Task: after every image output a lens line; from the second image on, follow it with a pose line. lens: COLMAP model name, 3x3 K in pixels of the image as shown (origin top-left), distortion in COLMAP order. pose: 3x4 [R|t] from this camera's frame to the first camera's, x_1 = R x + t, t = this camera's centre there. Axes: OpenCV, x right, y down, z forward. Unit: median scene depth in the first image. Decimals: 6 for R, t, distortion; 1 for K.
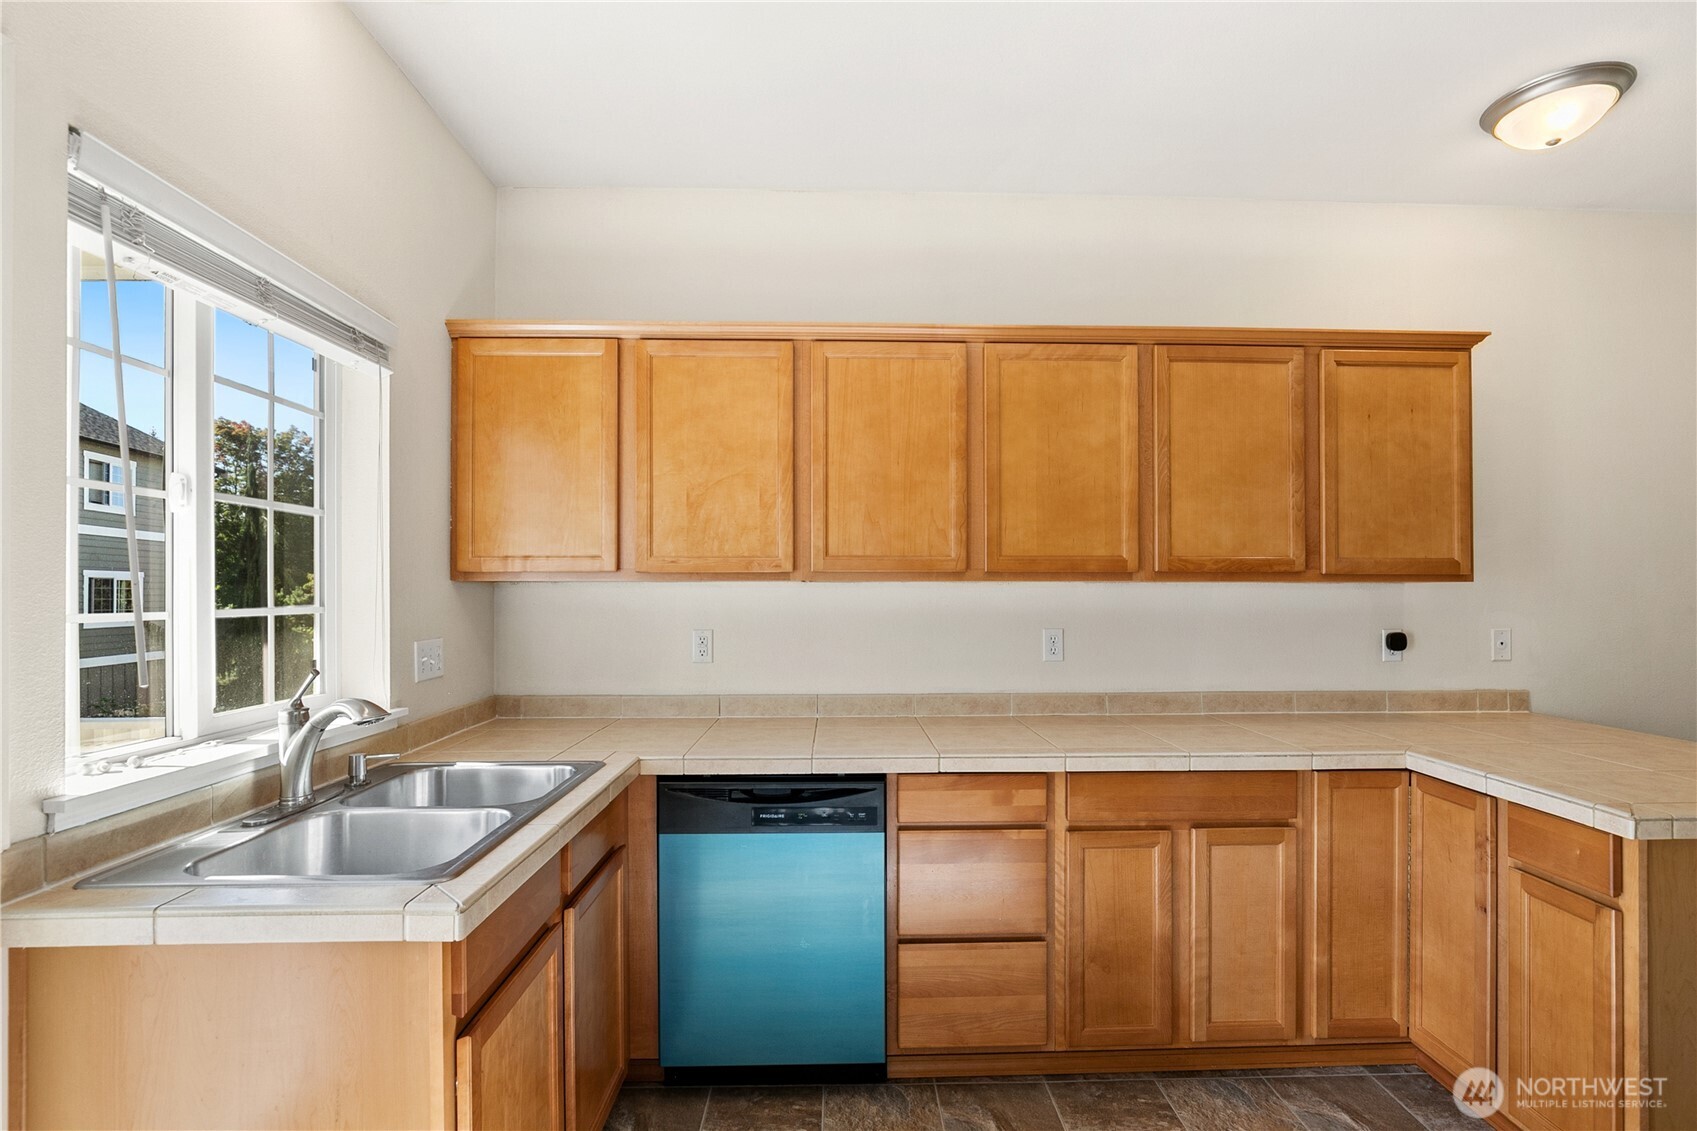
lens RADIAL K [[790.6, 0, 852.8], [0, 790.6, 585.4], [0, 0, 1]] dist [-0.012756, 0.004641]
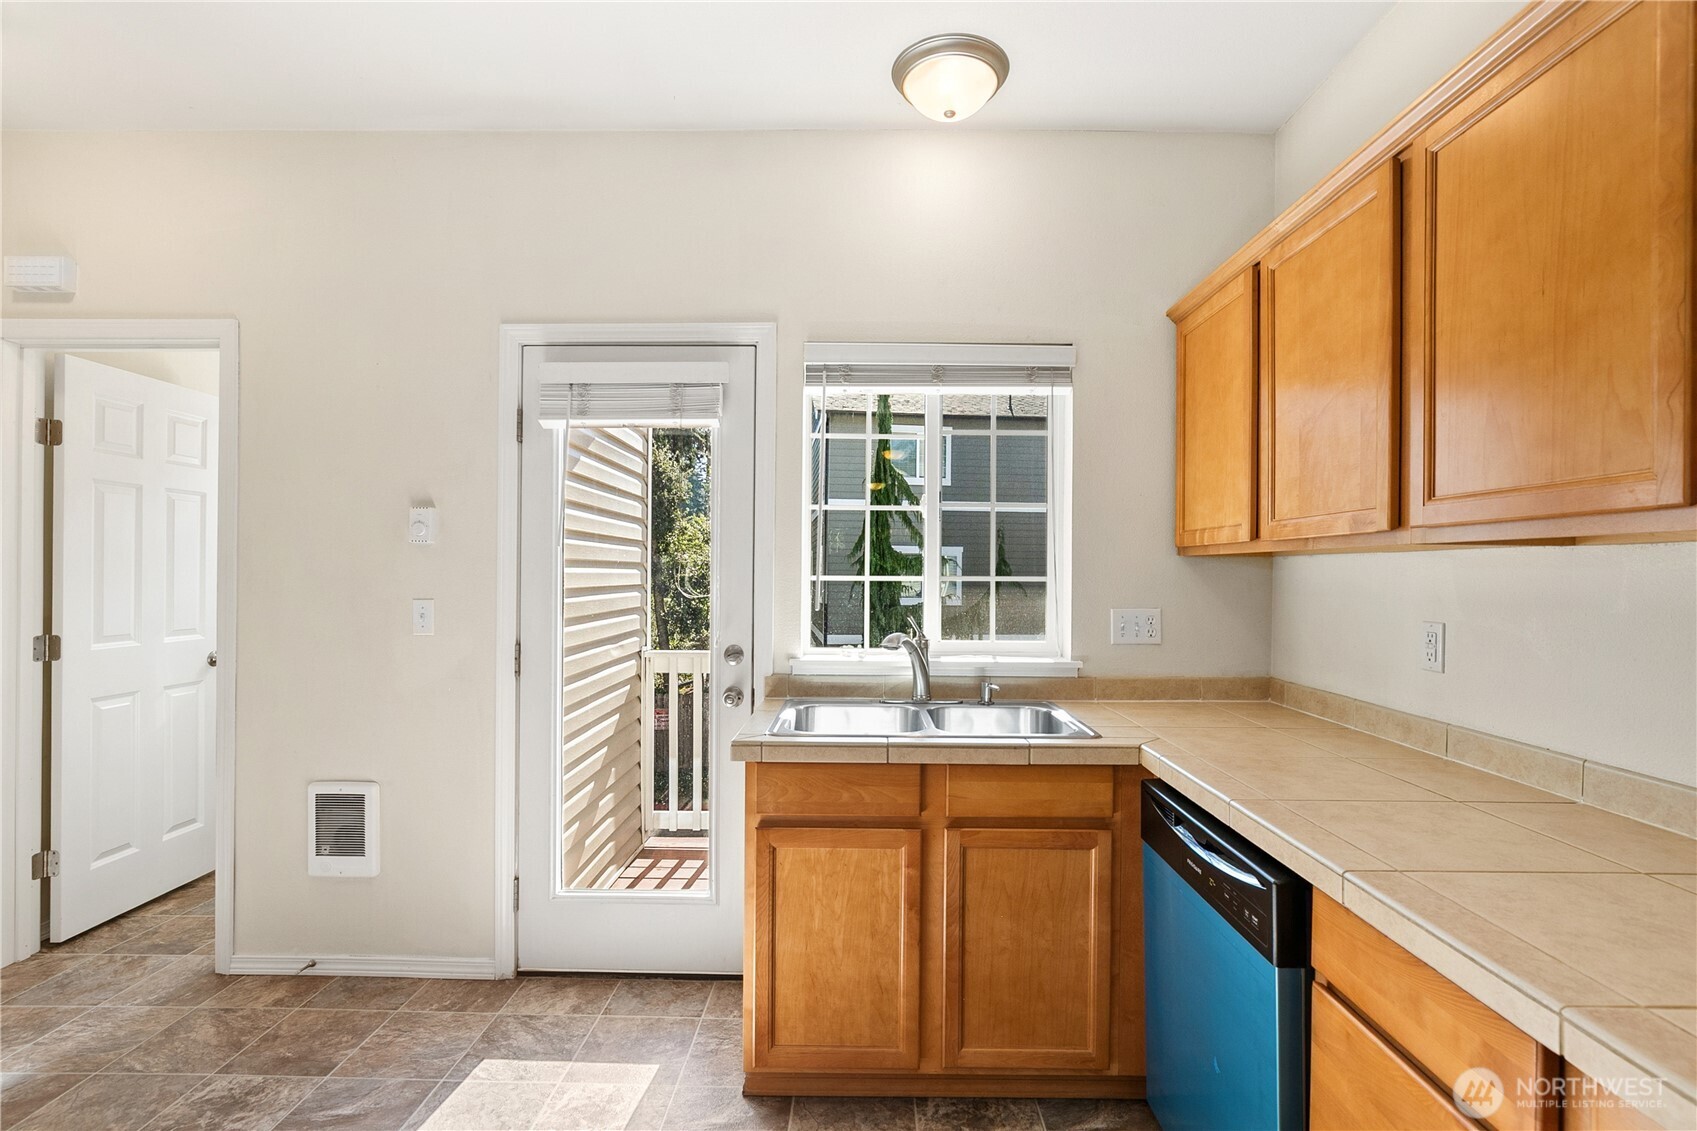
lens RADIAL K [[790.6, 0, 840.9], [0, 790.6, 562.3], [0, 0, 1]] dist [-0.012756, 0.004641]
pose [[-0.054250, -0.012031, -0.998455, 0.687122], [-0.004140, 0.999922, -0.011824, 0.022339], [0.998519, 0.003492, -0.054296, 0.739021]]
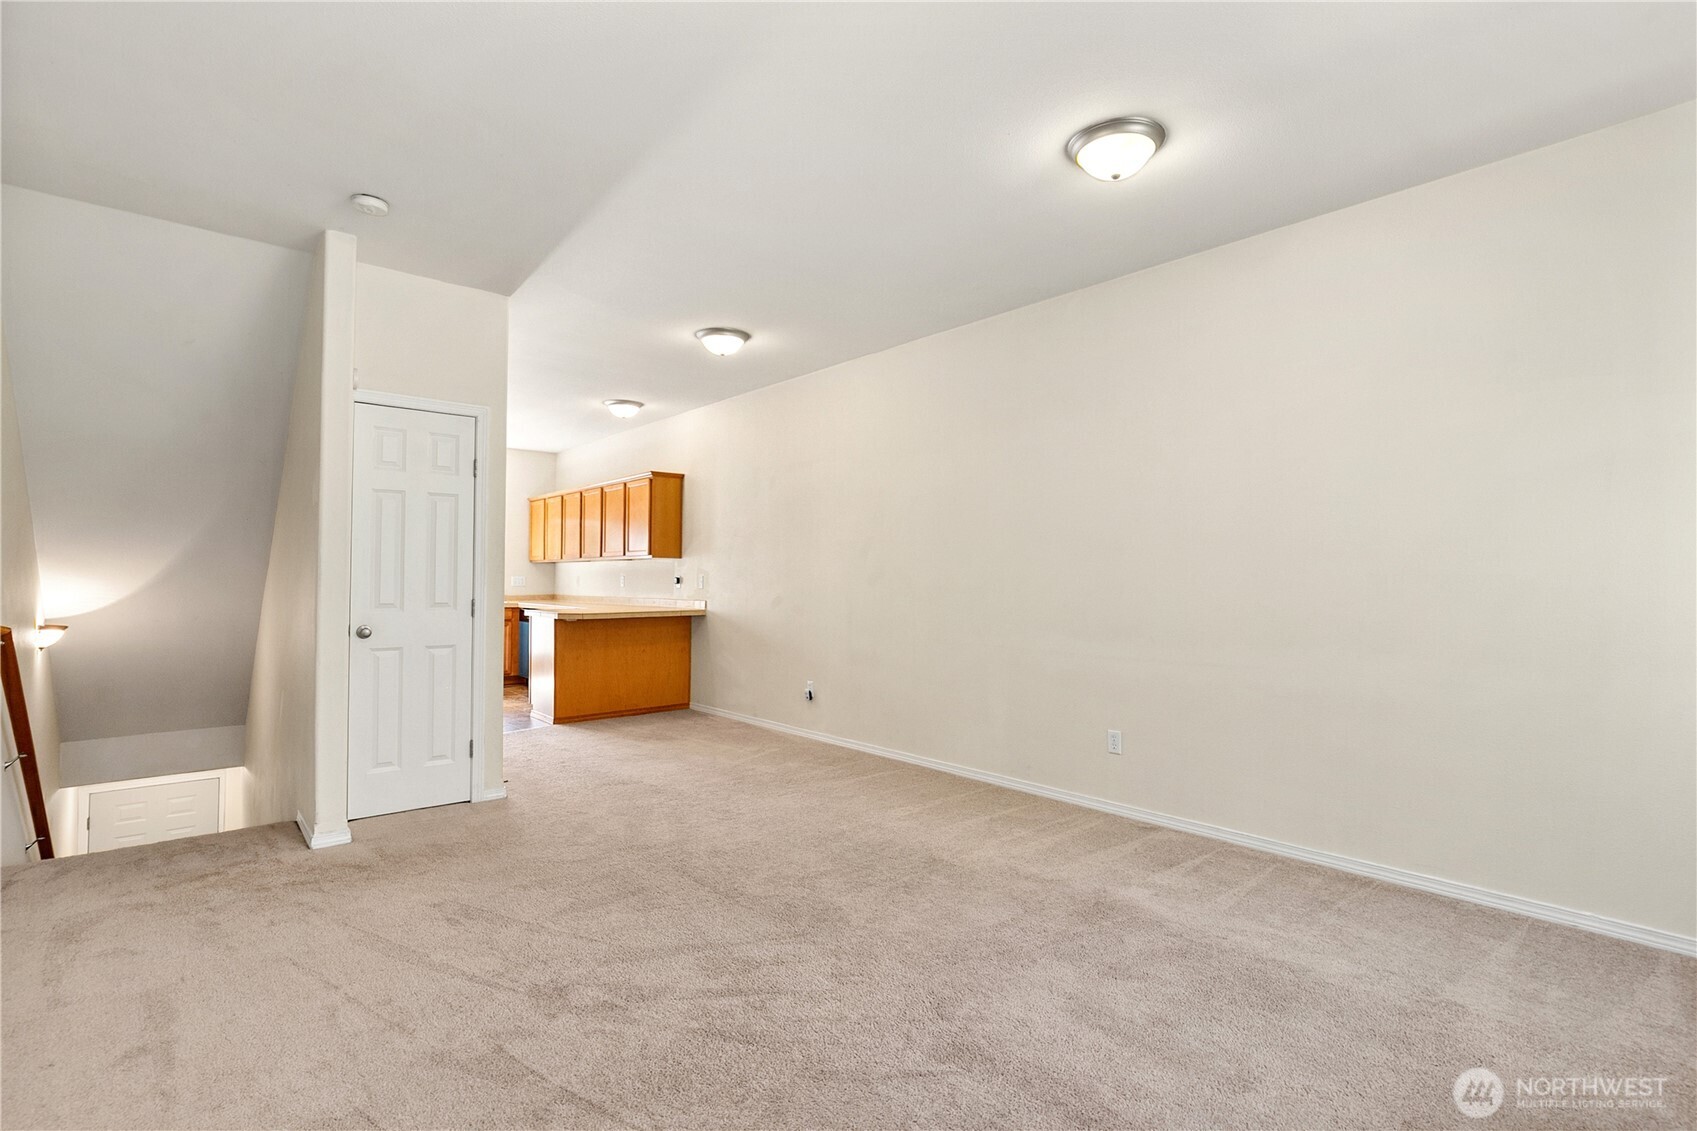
lens RADIAL K [[790.6, 0, 893.7], [0, 790.6, 562.1], [0, 0, 1]] dist [-0.012756, 0.004641]
pose [[0.662950, -0.014676, -0.748520, 3.294801], [0.002295, 0.999843, -0.017571, 0.062948], [0.748661, 0.009931, 0.662879, 0.005242]]
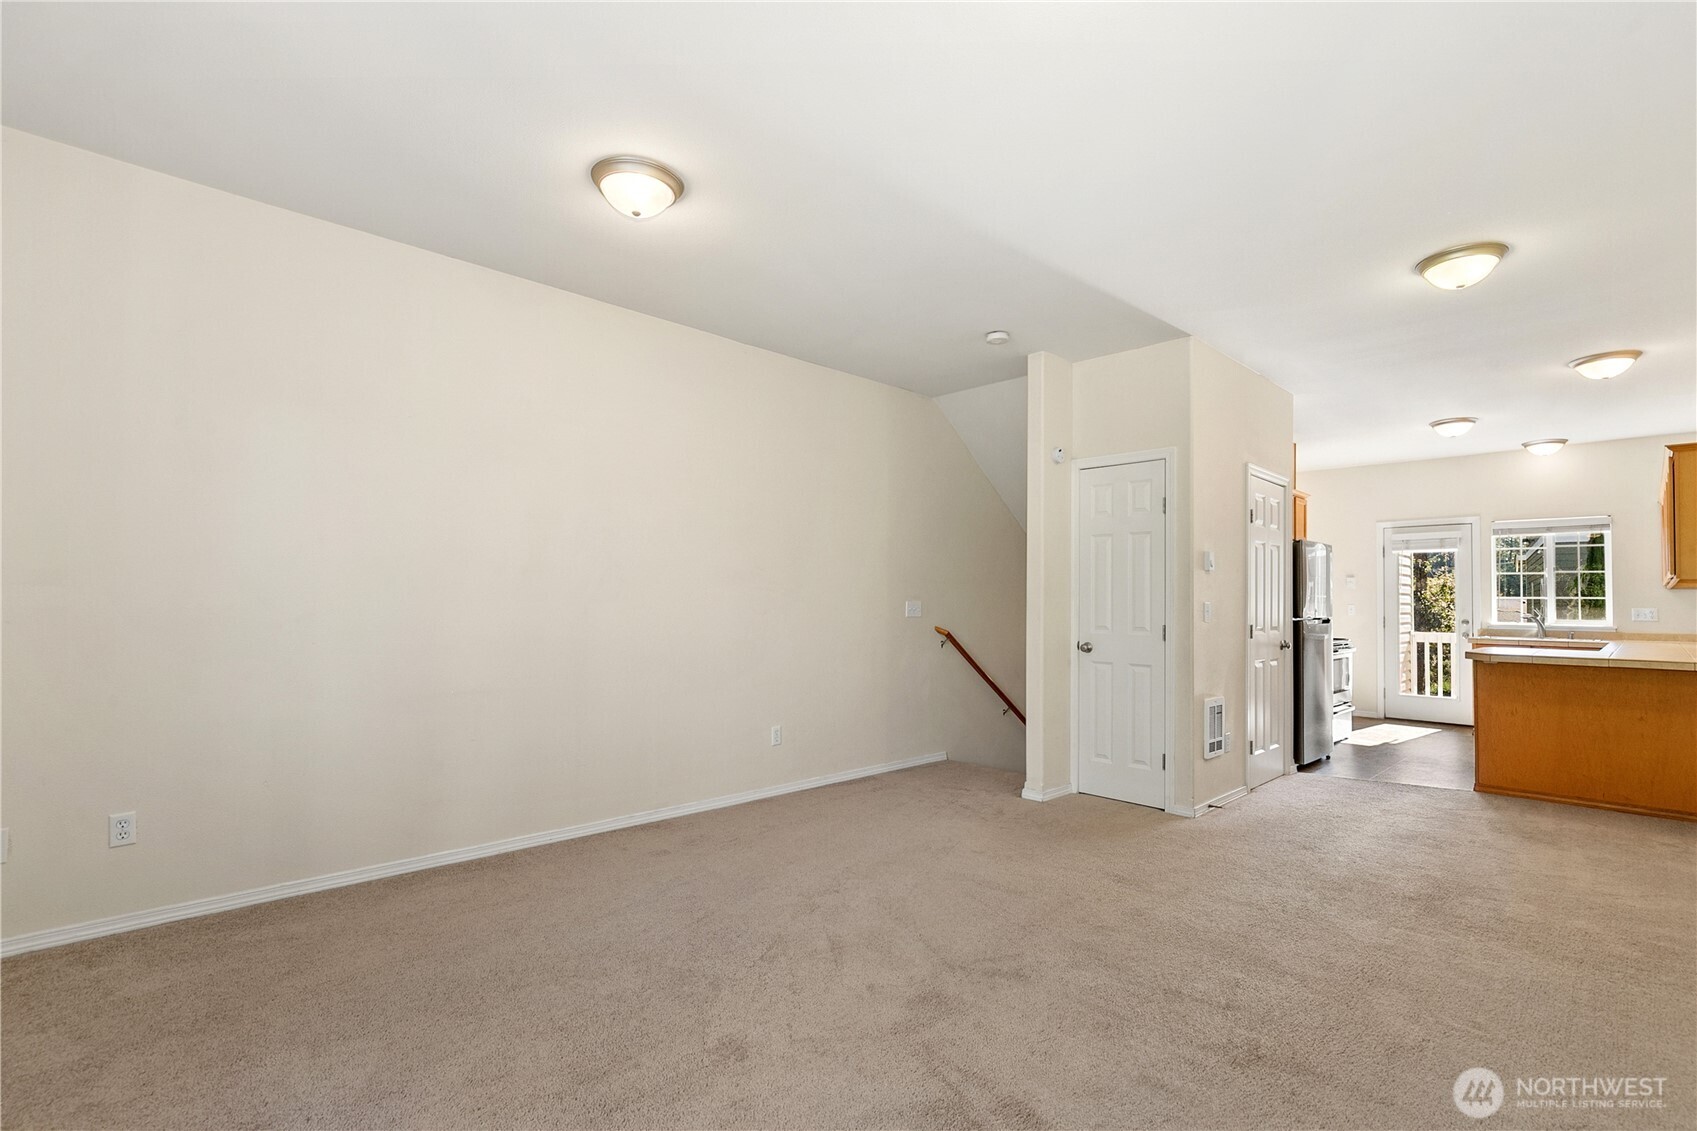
lens RADIAL K [[790.6, 0, 853.6], [0, 790.6, 584.3], [0, 0, 1]] dist [-0.012756, 0.004641]
pose [[-0.728631, -0.022056, -0.684551, 3.240930], [-0.006427, 0.999658, -0.025368, 0.065946], [0.684876, -0.014085, -0.728523, 1.110324]]
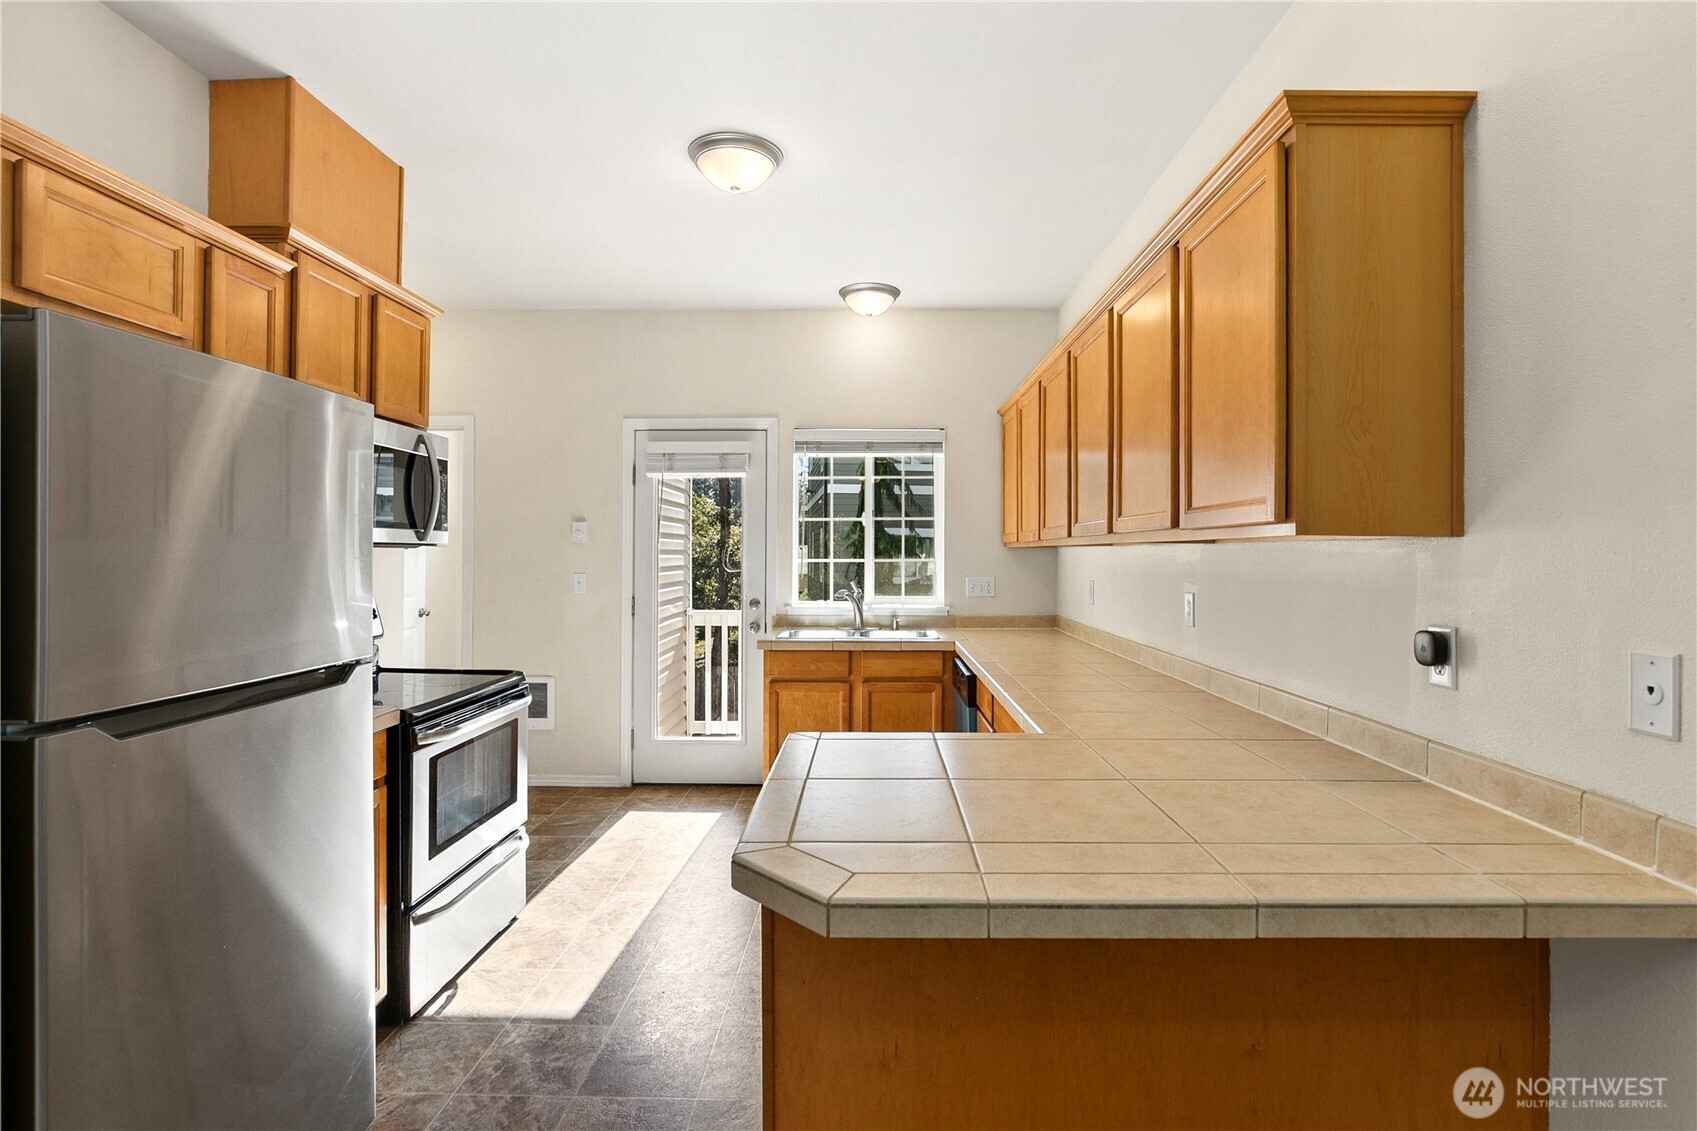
lens RADIAL K [[825.4, 0, 854.7], [0, 825.4, 547.0], [0, 0, 1]] dist [-0.000193, 0.000086]
pose [[-0.043485, -0.006580, -0.999032, 1.434662], [-0.000767, 0.999978, -0.006553, 0.013334], [0.999054, 0.000482, -0.043489, 0.840803]]
